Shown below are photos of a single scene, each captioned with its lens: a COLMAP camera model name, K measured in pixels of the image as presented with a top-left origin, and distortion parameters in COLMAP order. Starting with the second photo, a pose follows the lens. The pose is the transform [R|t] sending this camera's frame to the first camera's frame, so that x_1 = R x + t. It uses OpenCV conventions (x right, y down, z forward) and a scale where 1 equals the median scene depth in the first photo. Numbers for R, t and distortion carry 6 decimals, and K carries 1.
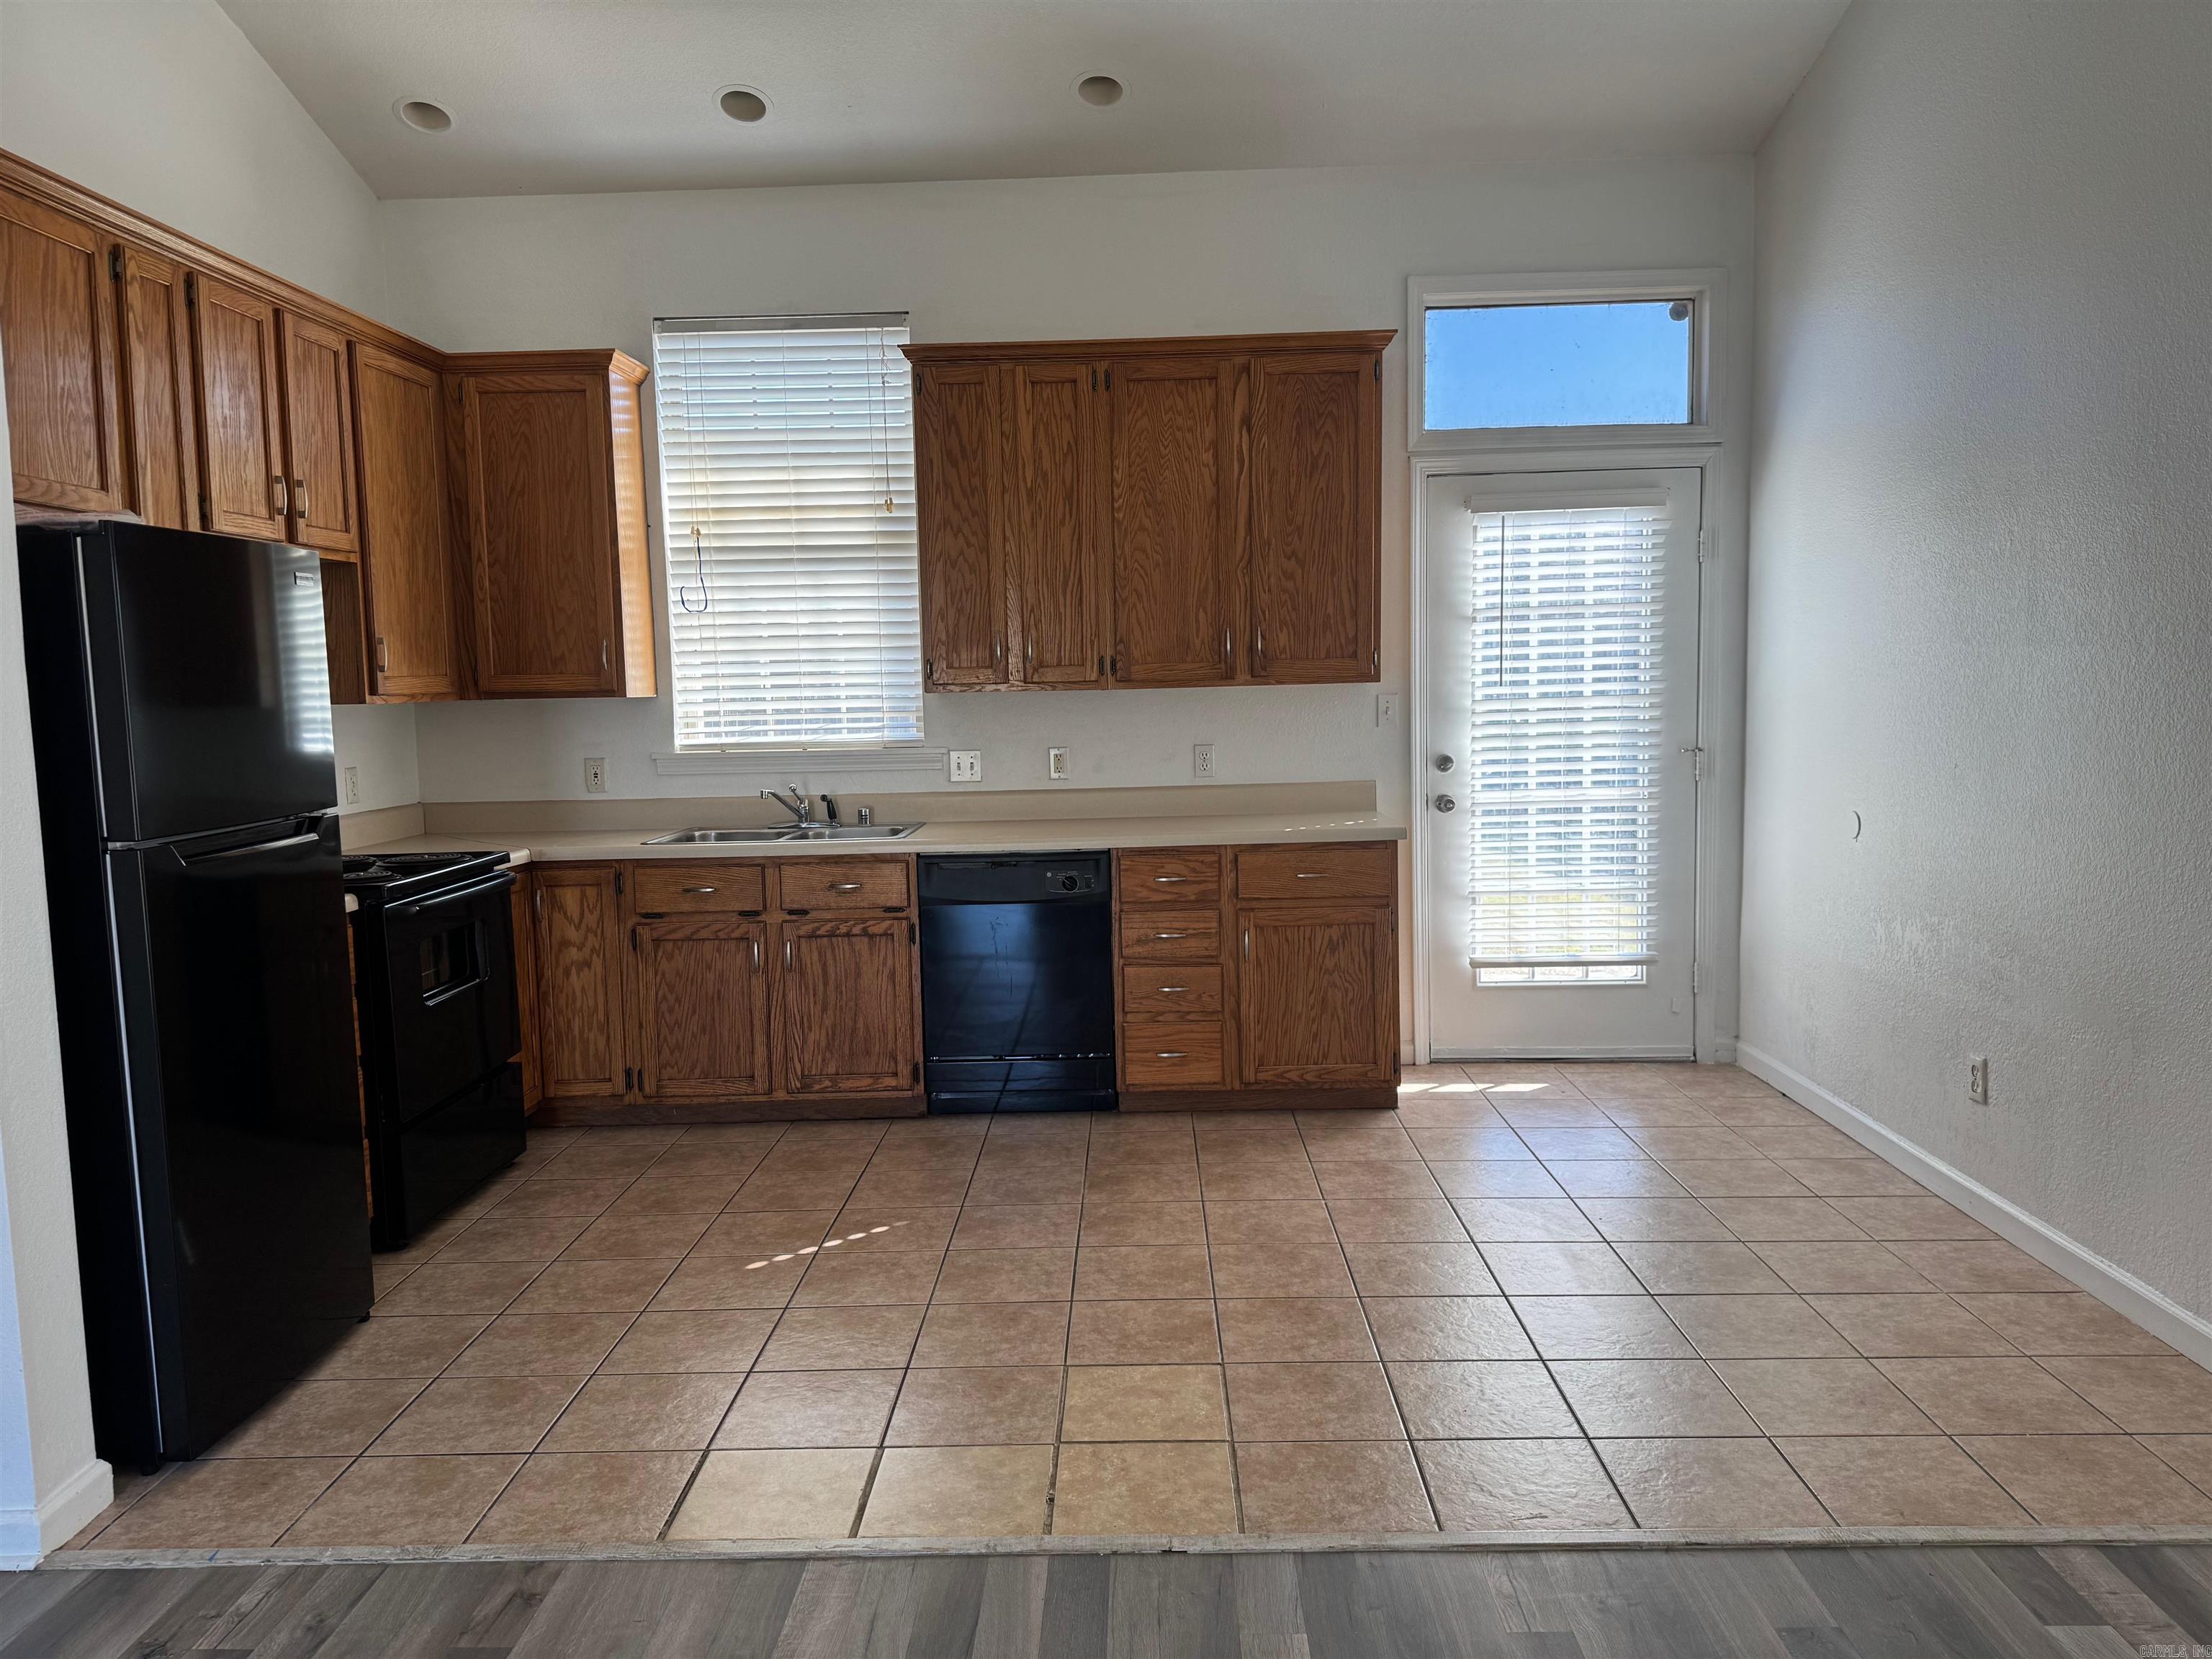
lens RADIAL K [[1574.3, 0, 1106.0], [0, 1574.3, 829.5], [0, 0, 1]] dist [0.011591, -0.000460]
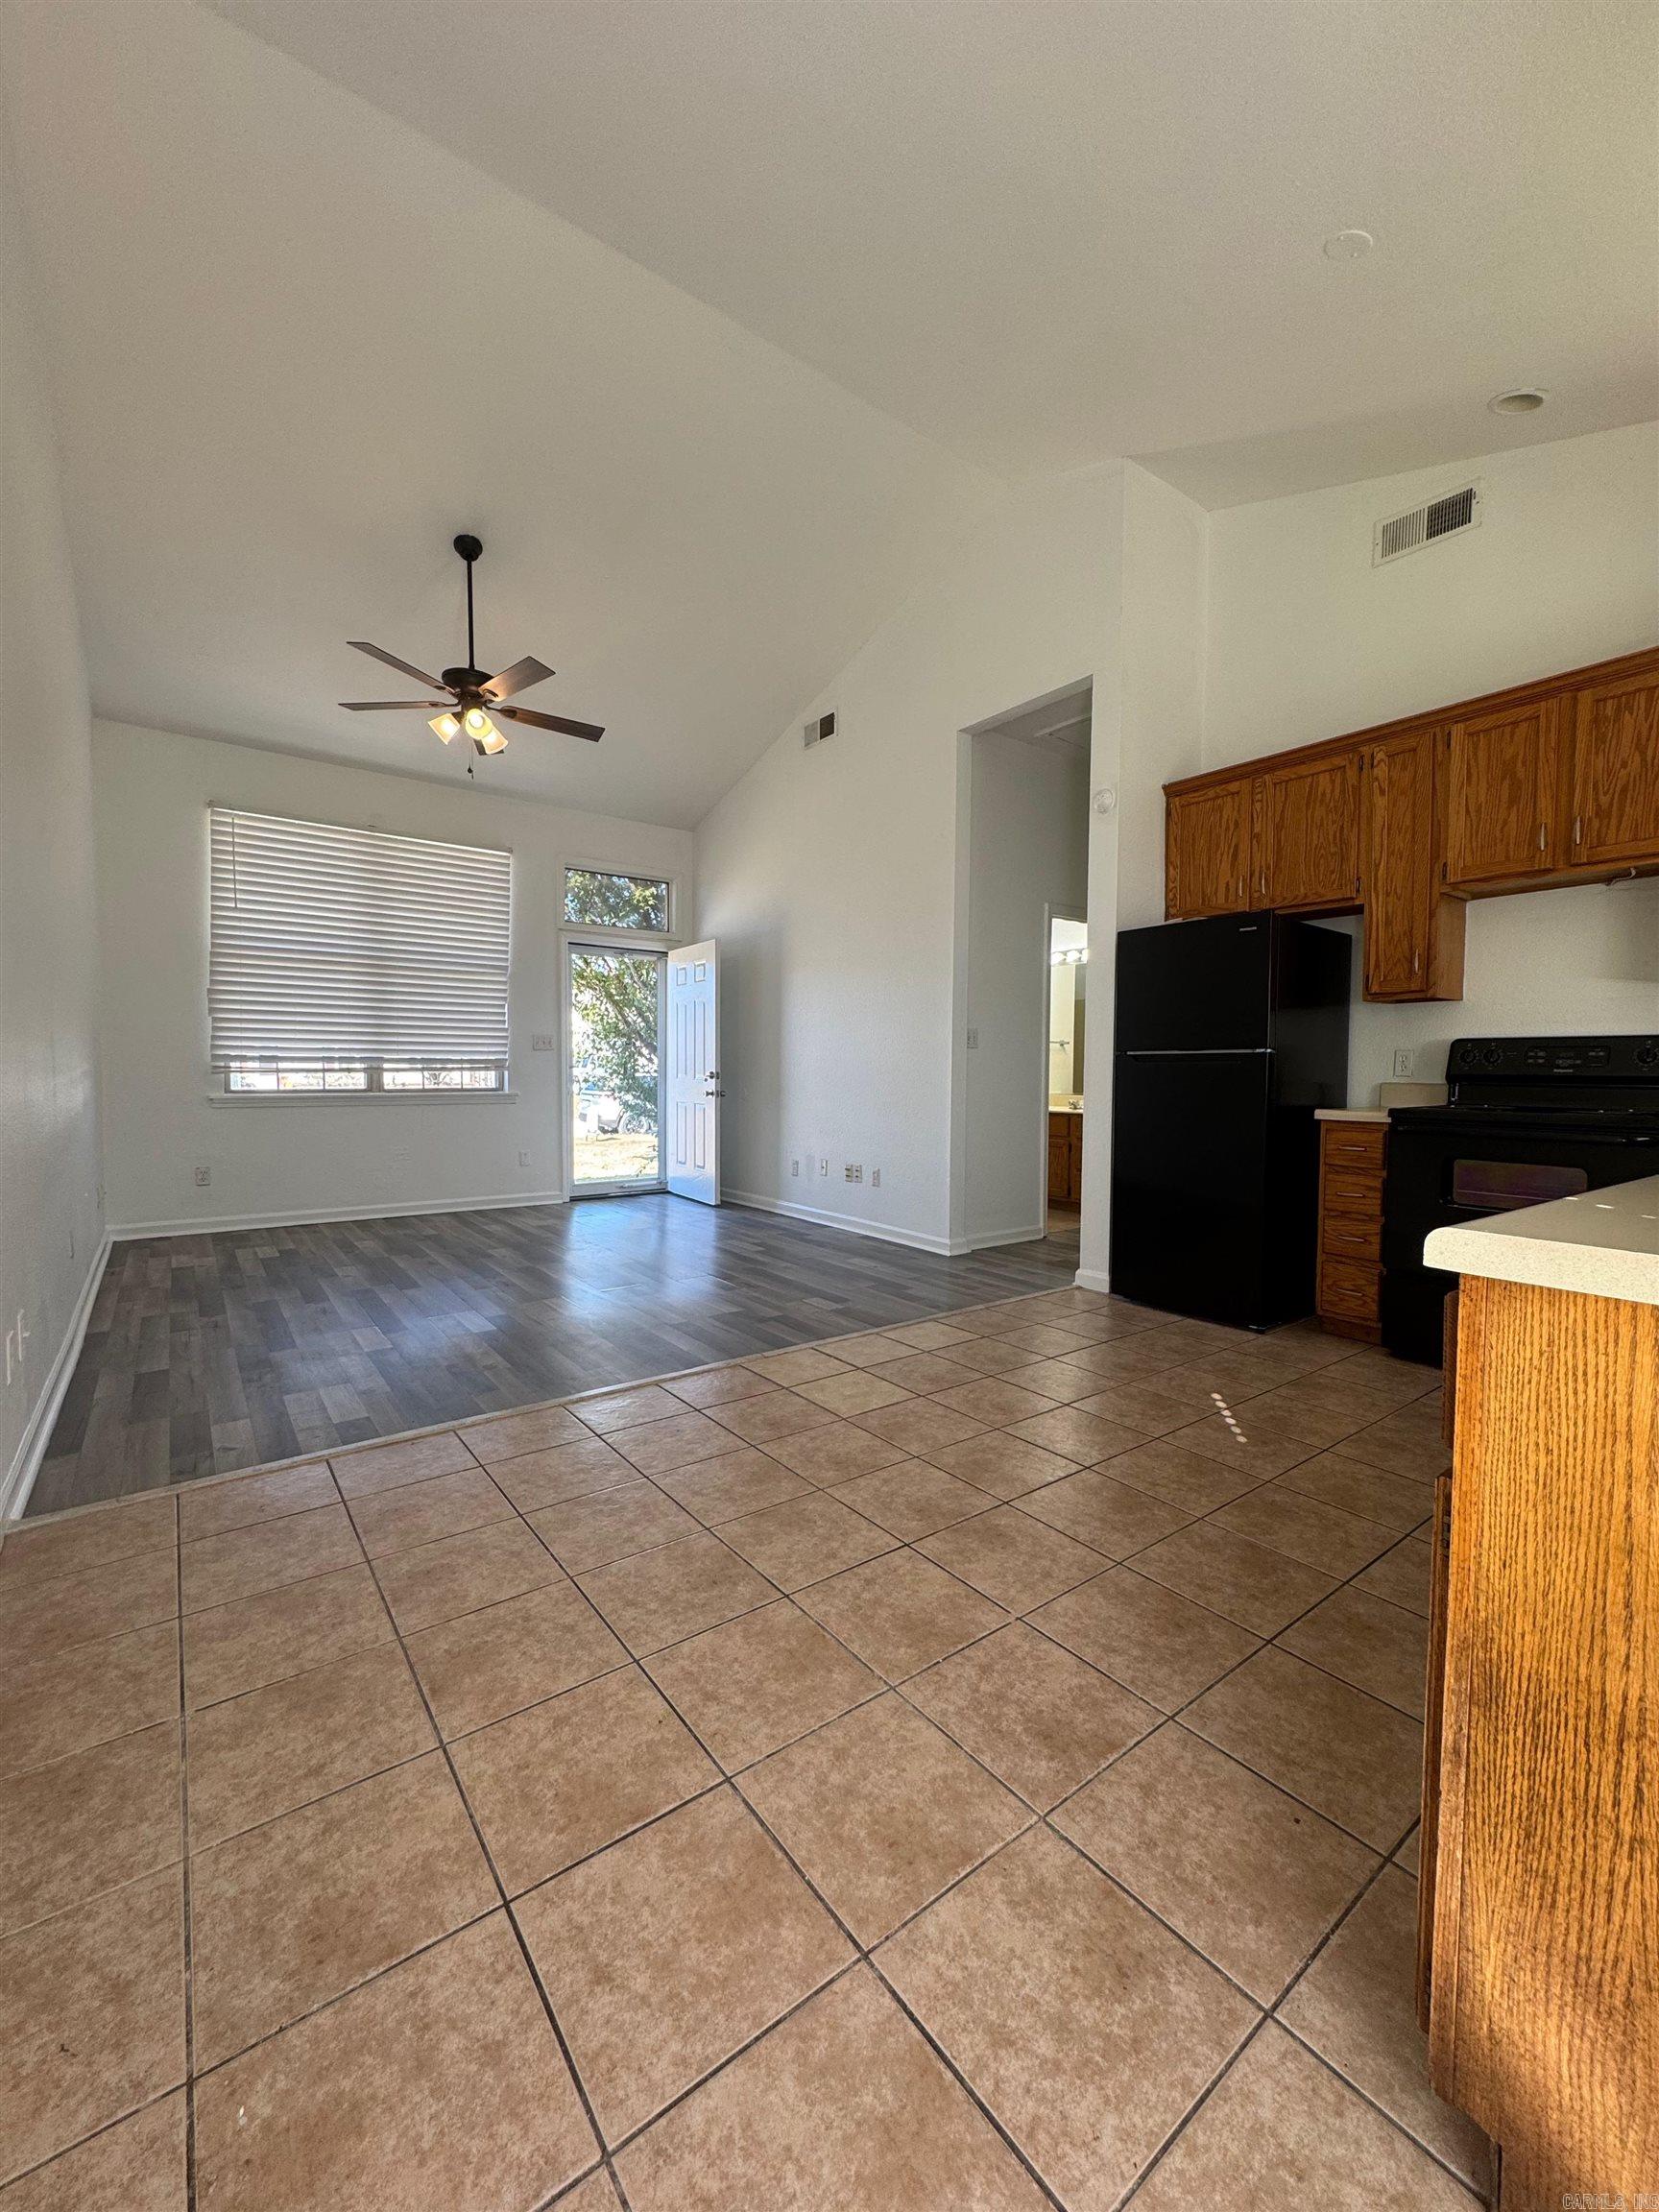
lens RADIAL K [[861.4, 0, 829.5], [0, 861.4, 1106.0], [0, 0, 1]] dist [-0.001593, -0.000070]
pose [[-0.788727, 0.045378, -0.613067, 0.506899], [-0.047555, 0.989780, 0.134443, -0.056169], [0.612902, 0.135193, -0.778508, 1.411573]]
